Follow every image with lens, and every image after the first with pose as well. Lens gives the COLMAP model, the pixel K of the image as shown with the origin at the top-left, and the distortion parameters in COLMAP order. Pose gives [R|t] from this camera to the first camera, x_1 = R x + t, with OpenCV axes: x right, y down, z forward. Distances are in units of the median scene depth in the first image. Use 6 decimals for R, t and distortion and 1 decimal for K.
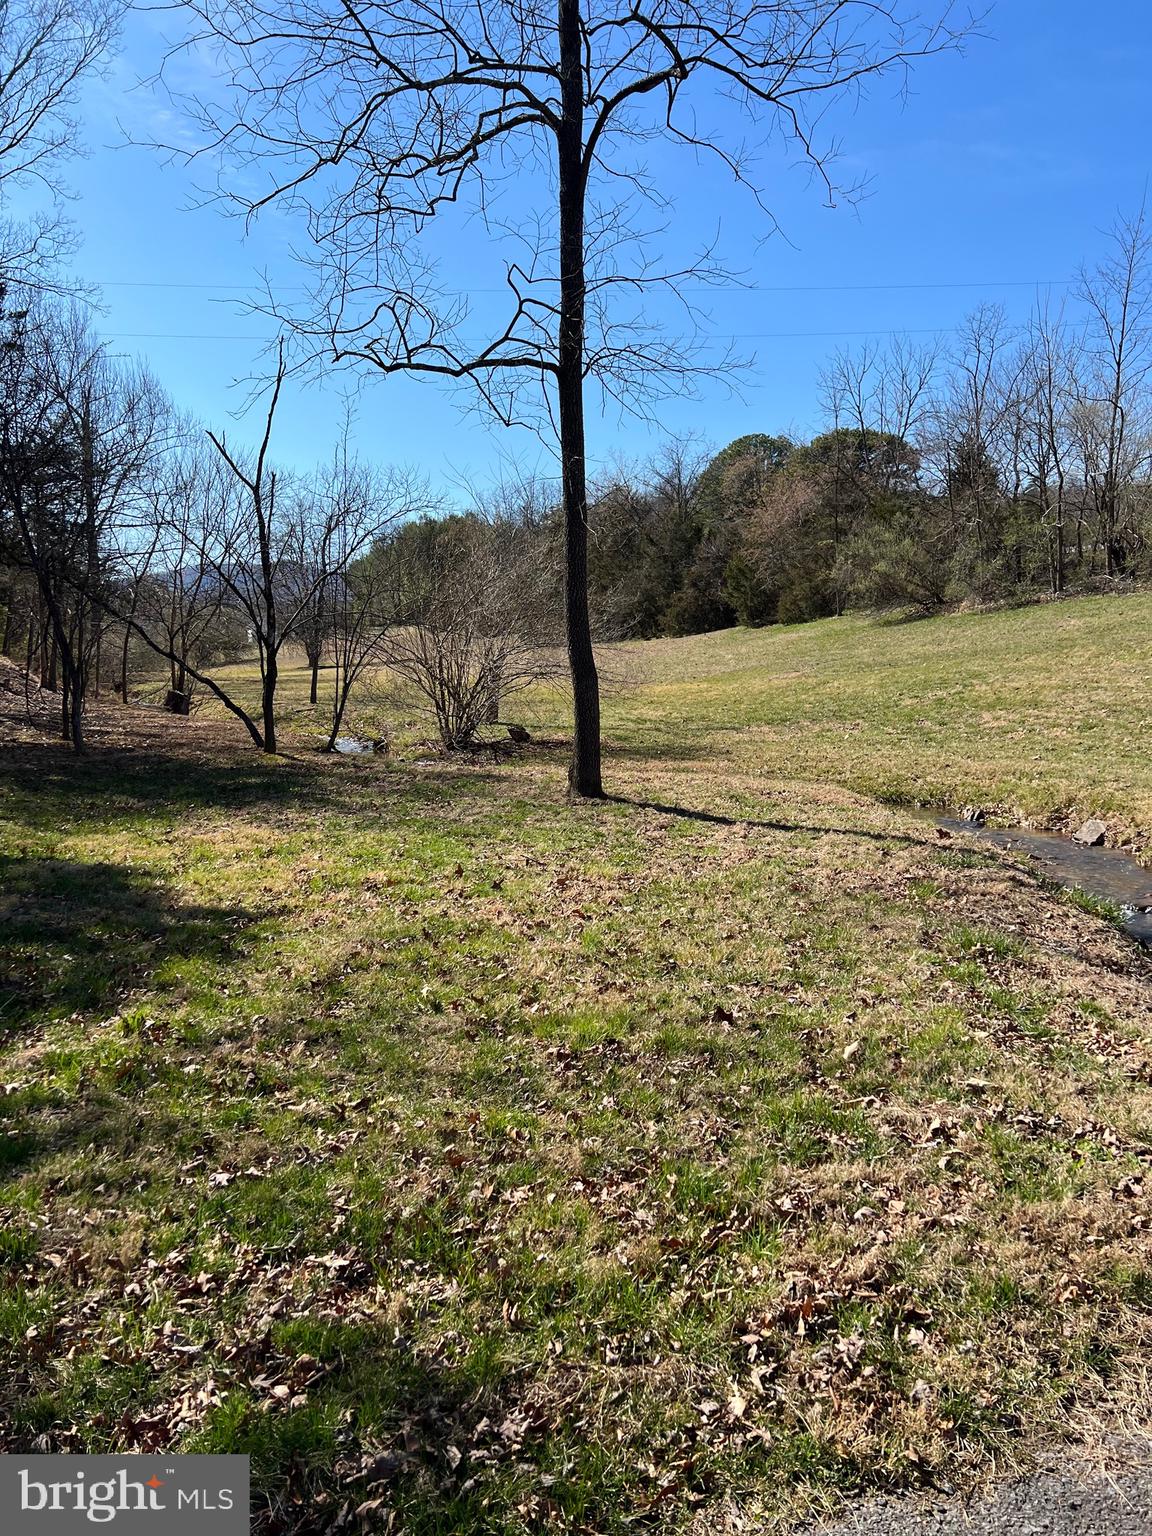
lens RADIAL K [[1149.9, 0, 579.1], [0, 1149.9, 762.1], [0, 0, 1]] dist [0.048298, -0.055290]
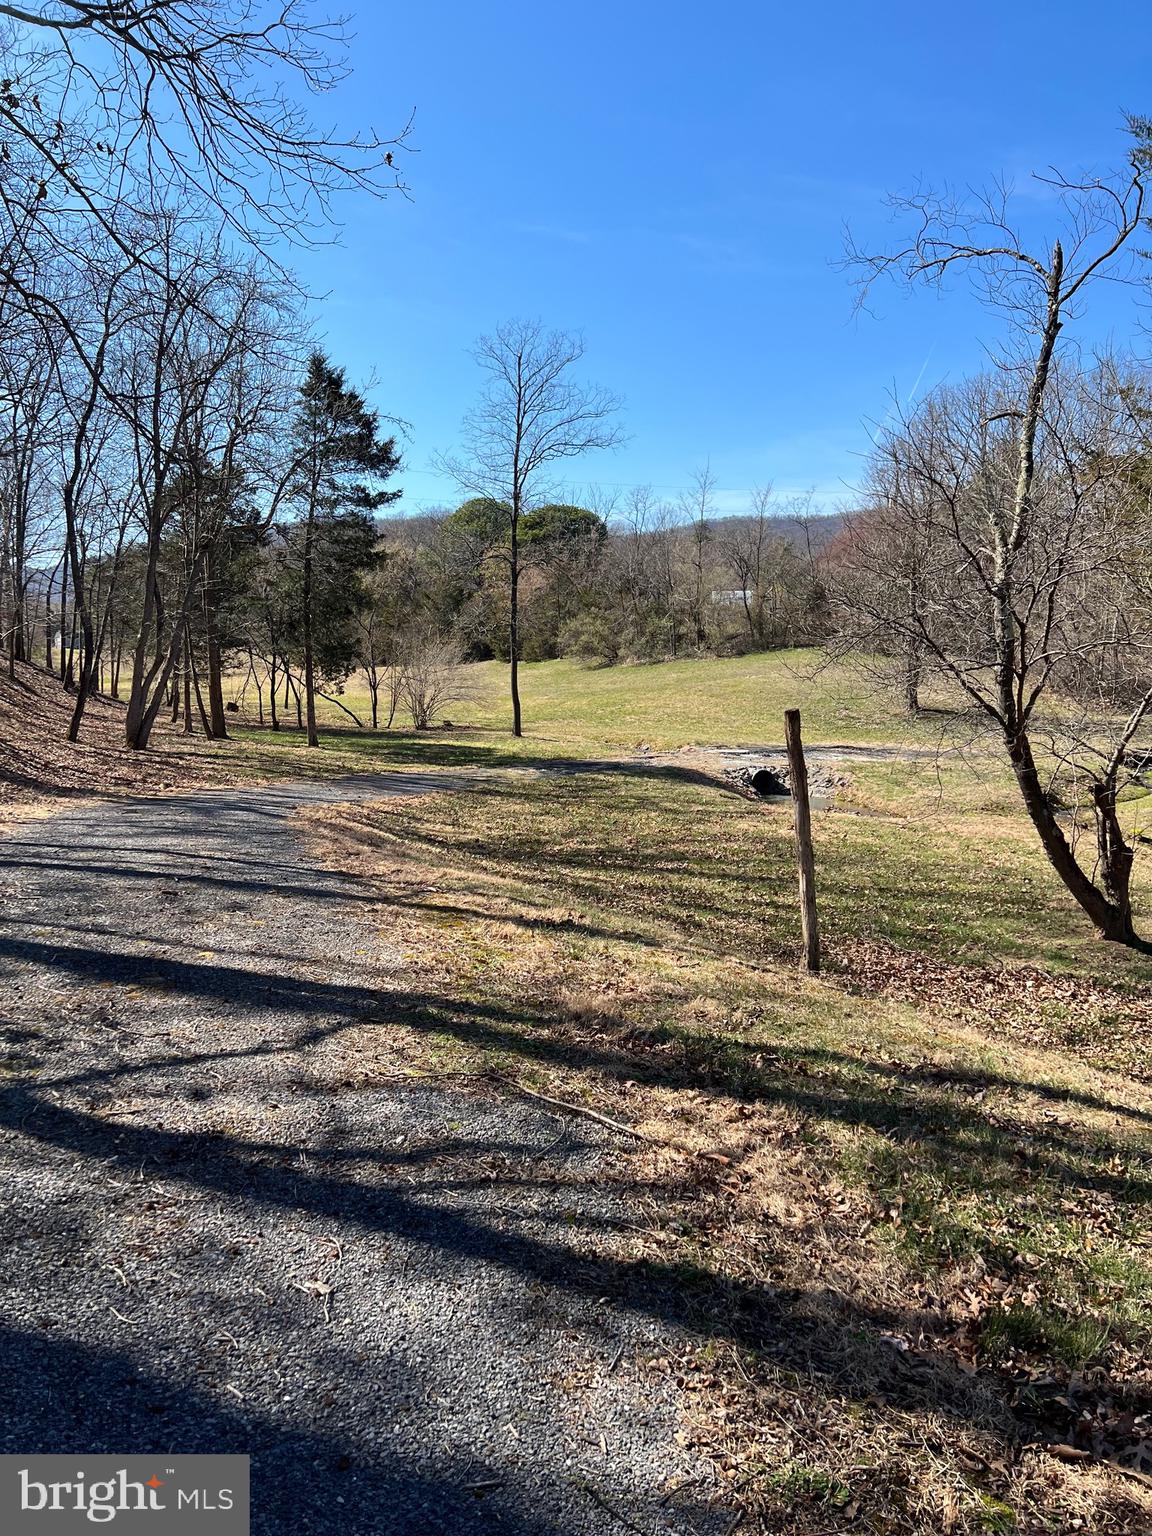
lens RADIAL K [[1149.9, 0, 572.5], [0, 1149.9, 769.2], [0, 0, 1]] dist [0.048298, -0.055290]
pose [[0.968058, -0.006128, 0.250653, -0.253682], [0.005662, 0.999981, 0.002579, 0.041600], [-0.250664, -0.001077, 0.968073, -0.890387]]
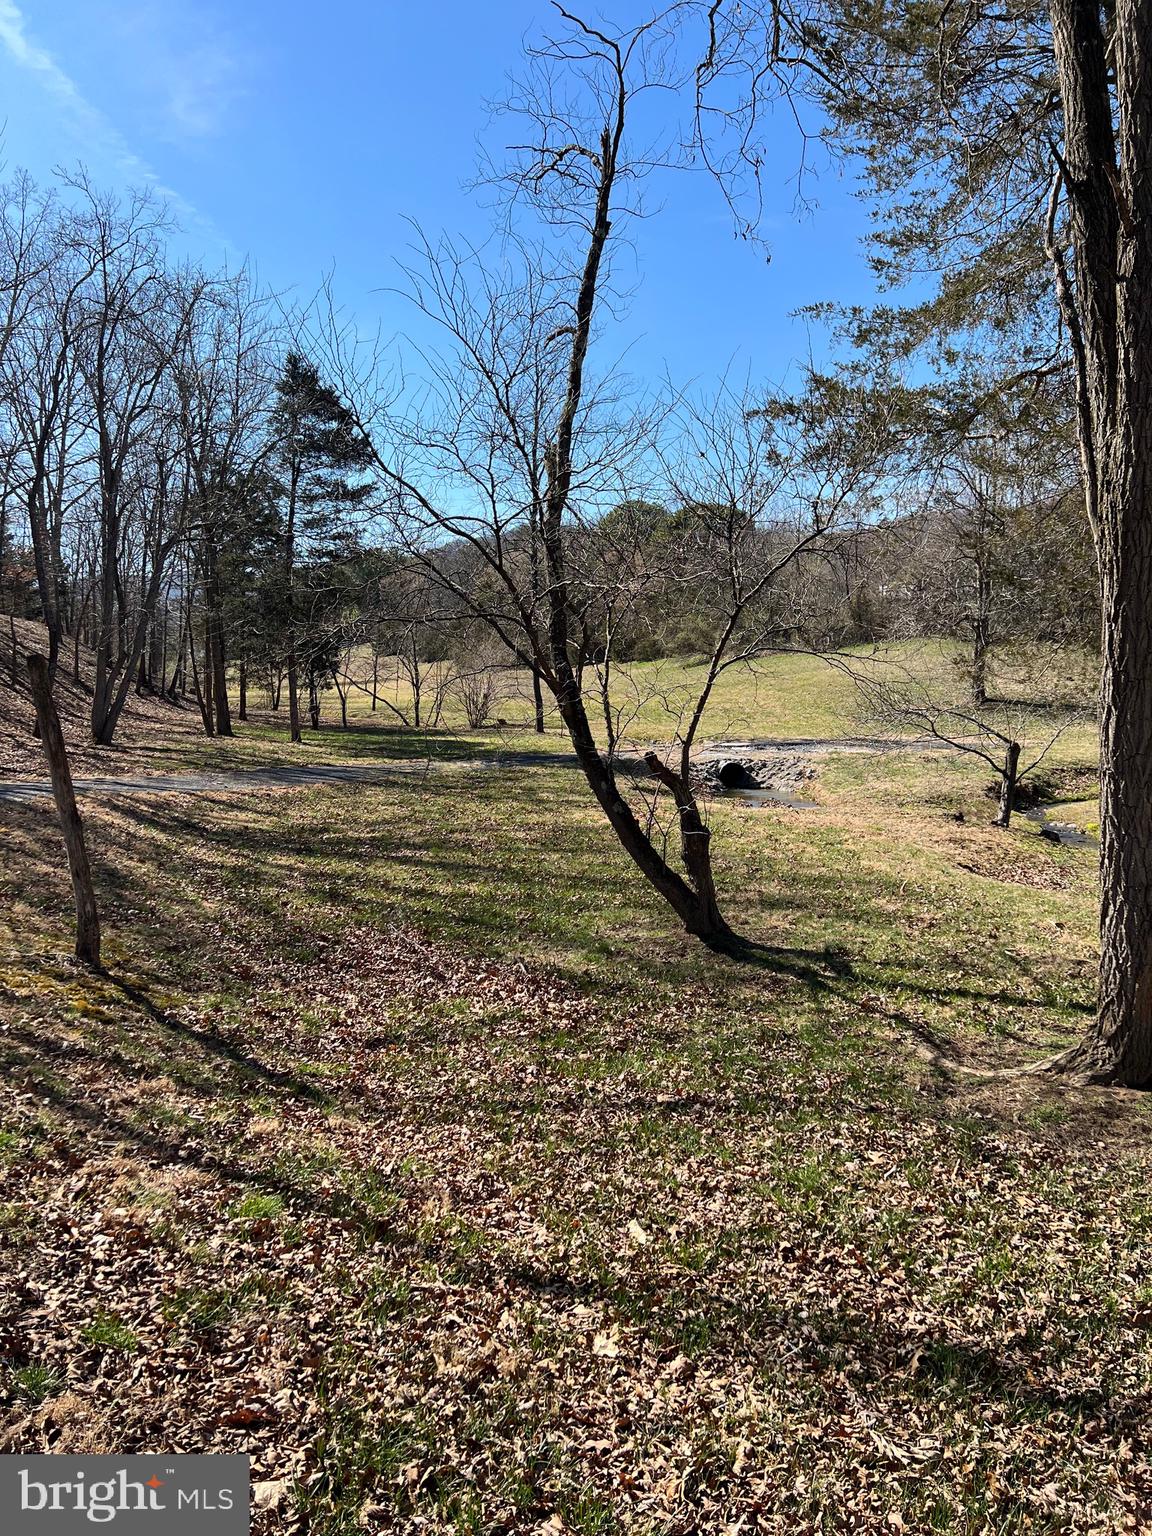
lens RADIAL K [[1149.9, 0, 573.3], [0, 1149.9, 766.3], [0, 0, 1]] dist [0.048298, -0.055290]
pose [[0.996200, -0.007933, 0.086738, -0.070112], [0.008472, 0.999947, -0.005843, 0.052479], [-0.086687, 0.006555, 0.996214, -0.888913]]
